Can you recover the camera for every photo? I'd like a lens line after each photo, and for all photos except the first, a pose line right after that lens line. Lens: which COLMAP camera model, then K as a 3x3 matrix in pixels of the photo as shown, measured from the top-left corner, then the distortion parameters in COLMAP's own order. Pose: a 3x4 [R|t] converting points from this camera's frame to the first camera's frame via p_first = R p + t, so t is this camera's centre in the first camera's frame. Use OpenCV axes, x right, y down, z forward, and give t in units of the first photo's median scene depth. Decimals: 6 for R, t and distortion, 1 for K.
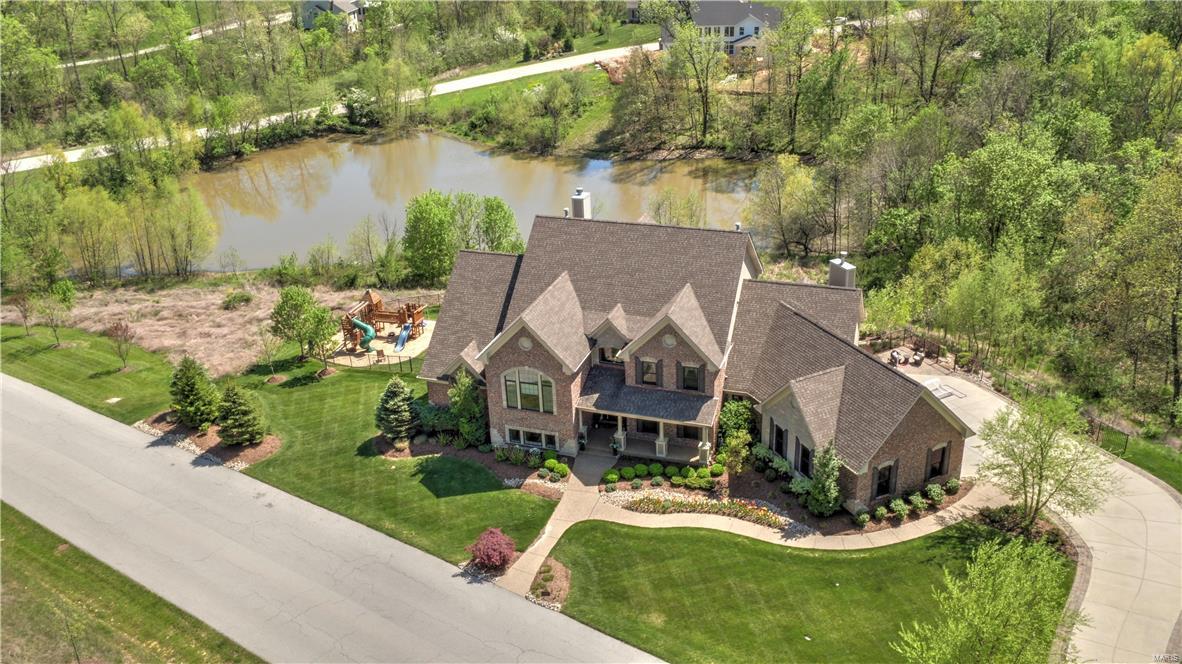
lens RADIAL K [[1036.4, 0, 594.2], [0, 1036.4, 332.8], [0, 0, 1]] dist [0.010356, 0.000196]
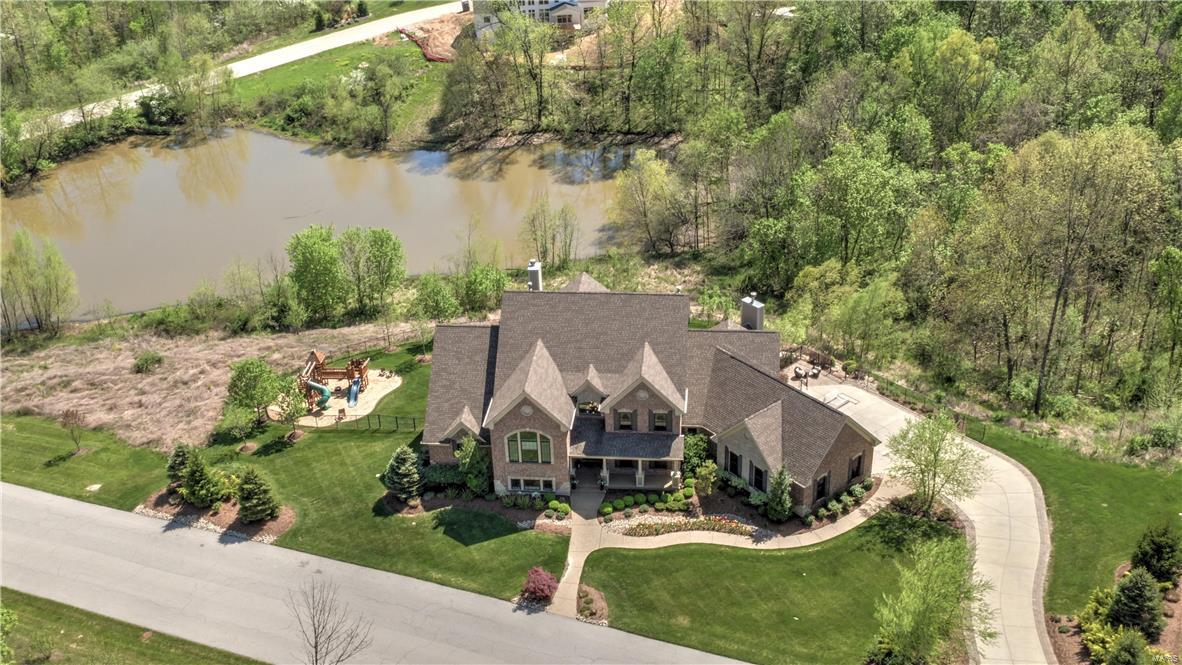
lens RADIAL K [[1196.4, 0, 591.0], [0, 1196.4, 332.5], [0, 0, 1]] dist [0.015423, -0.010899]
pose [[0.974094, -0.104498, 0.200552, -0.257344], [0.092394, 0.993341, 0.068819, -0.164846], [-0.206408, -0.048506, 0.977263, -0.364334]]
